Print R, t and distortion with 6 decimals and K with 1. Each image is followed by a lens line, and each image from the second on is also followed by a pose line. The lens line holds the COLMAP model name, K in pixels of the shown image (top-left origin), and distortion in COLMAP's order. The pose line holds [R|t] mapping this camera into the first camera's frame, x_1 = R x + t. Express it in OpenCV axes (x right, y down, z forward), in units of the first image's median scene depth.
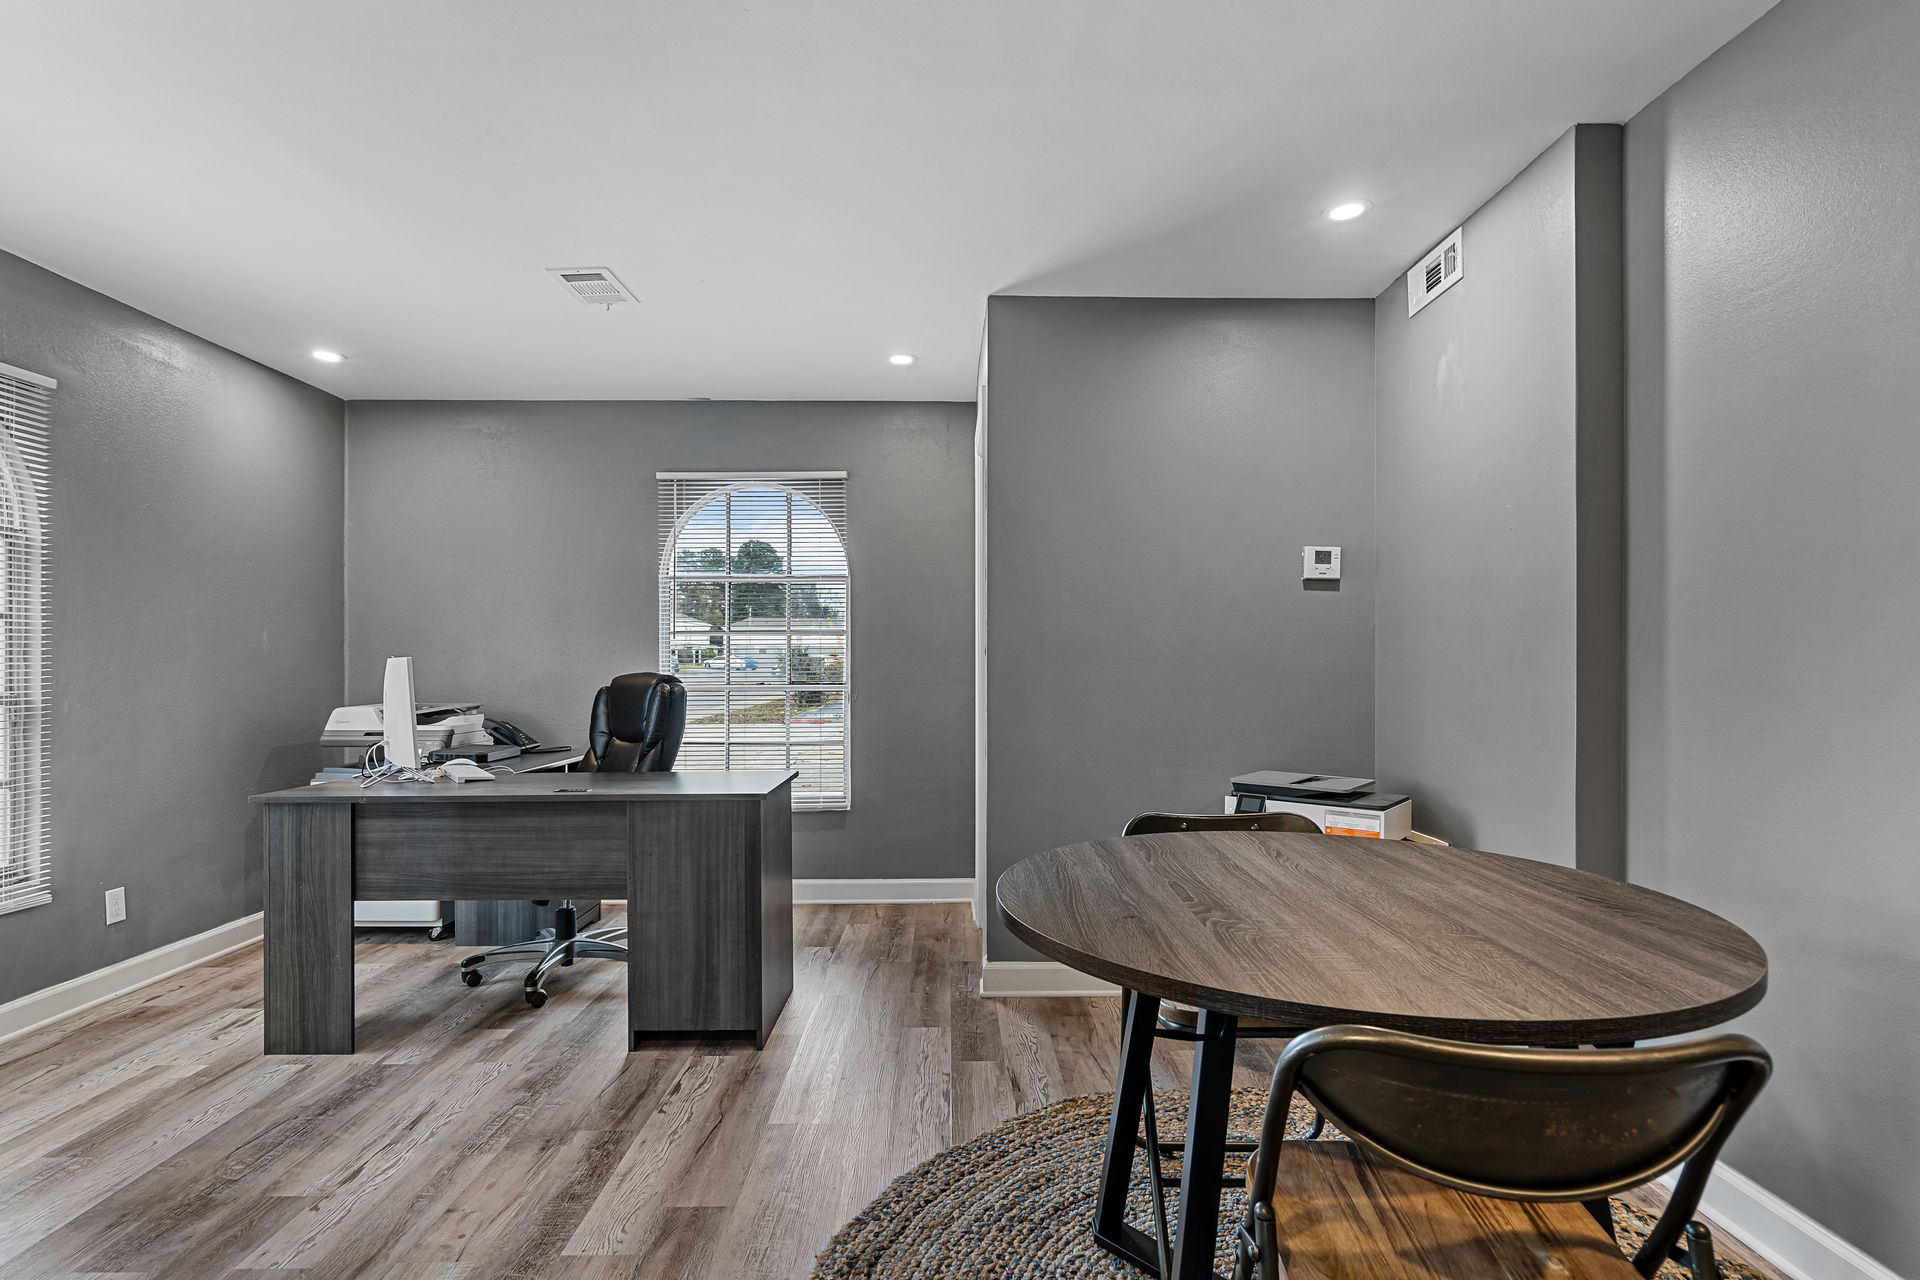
lens RADIAL K [[928.4, 0, 960.6], [0, 928.4, 676.0], [0, 0, 1]] dist [0.000195, -0.000128]
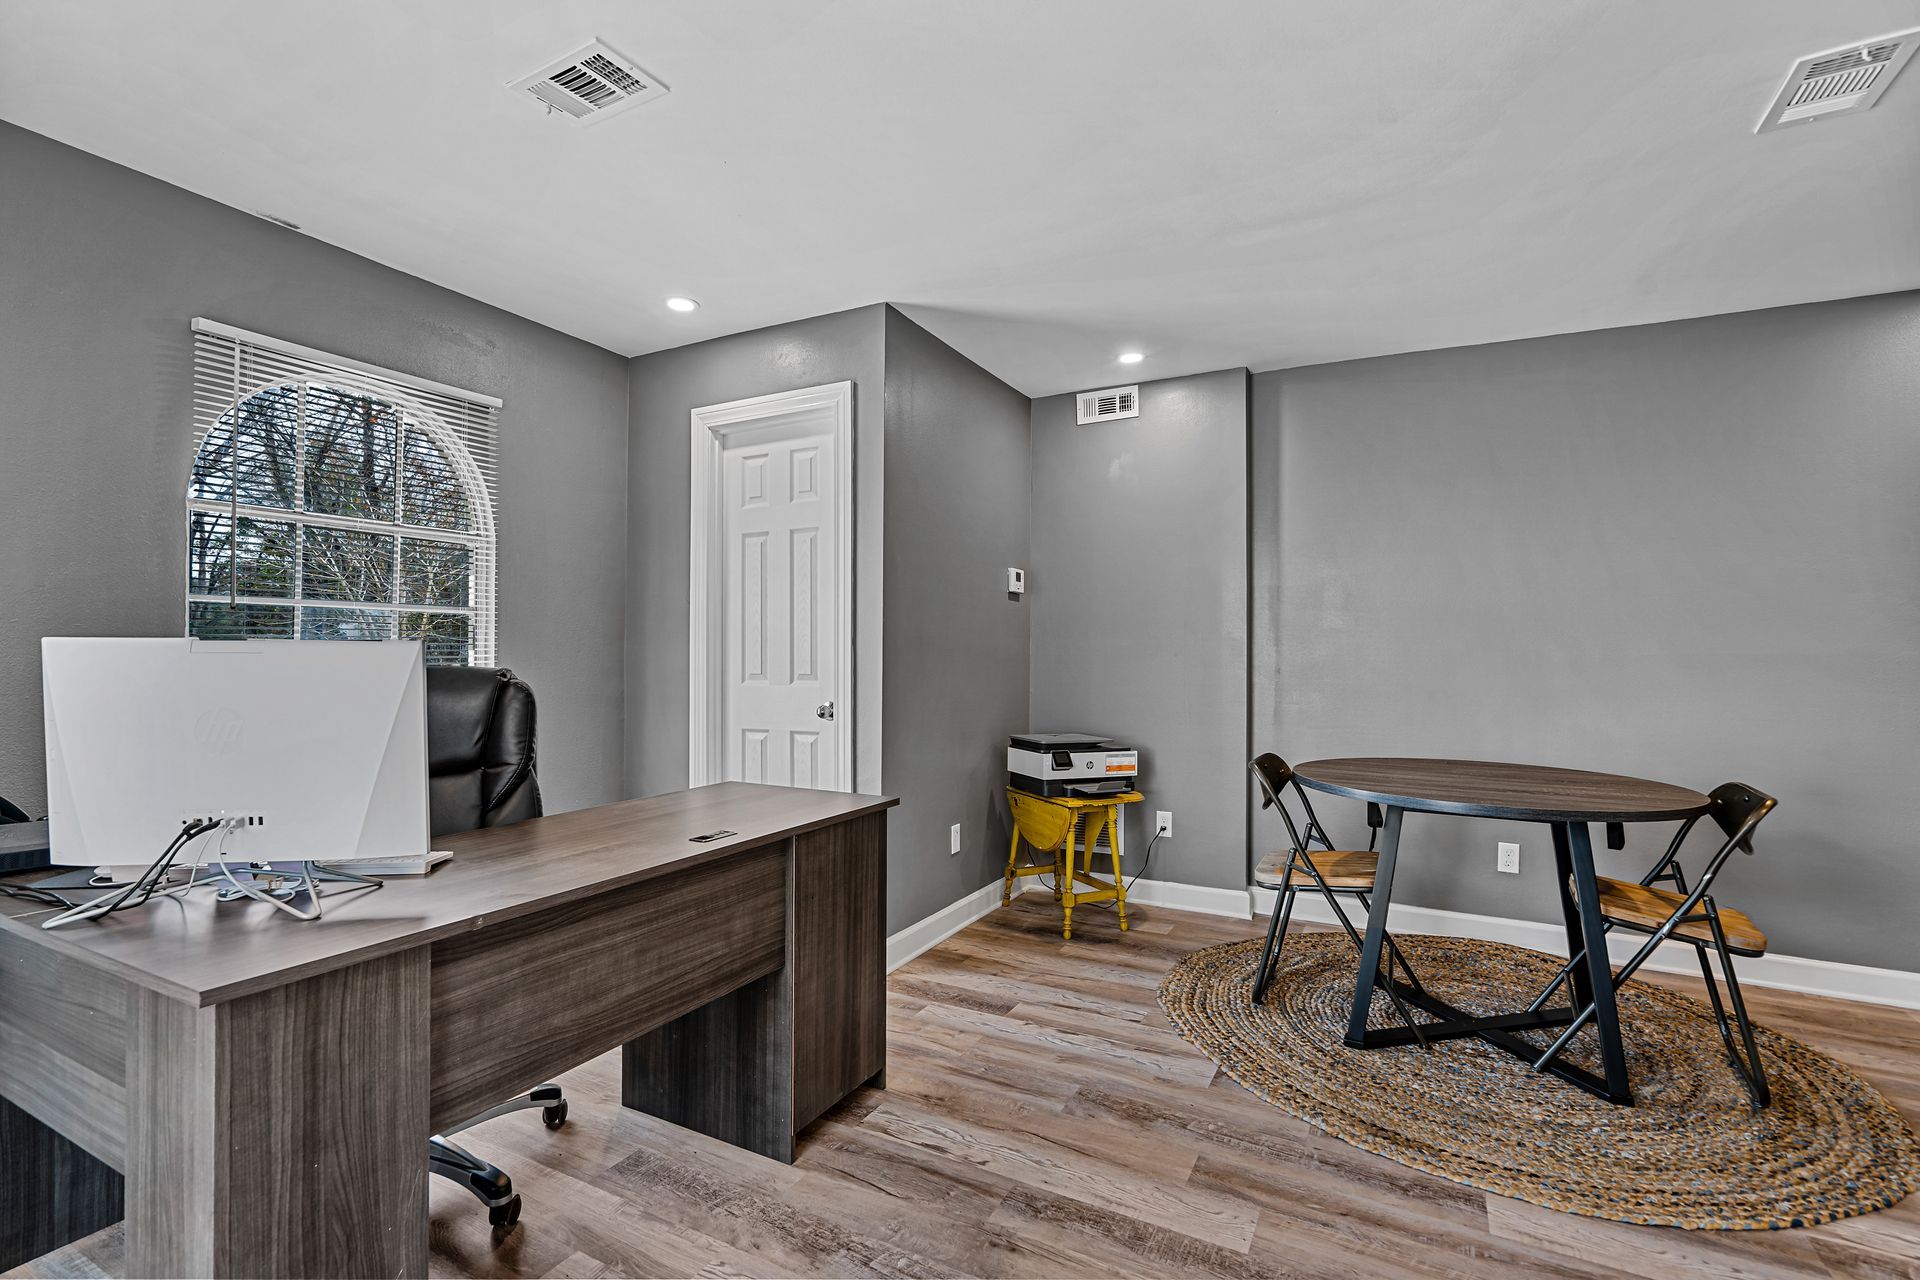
lens RADIAL K [[871.9, 0, 949.9], [0, 871.9, 648.2], [0, 0, 1]] dist [-0.000649, 0.000430]
pose [[0.486587, 0.007427, 0.873600, -0.920608], [0.005069, 0.999923, -0.011324, -0.009459], [-0.873617, 0.009939, 0.486512, 0.535470]]
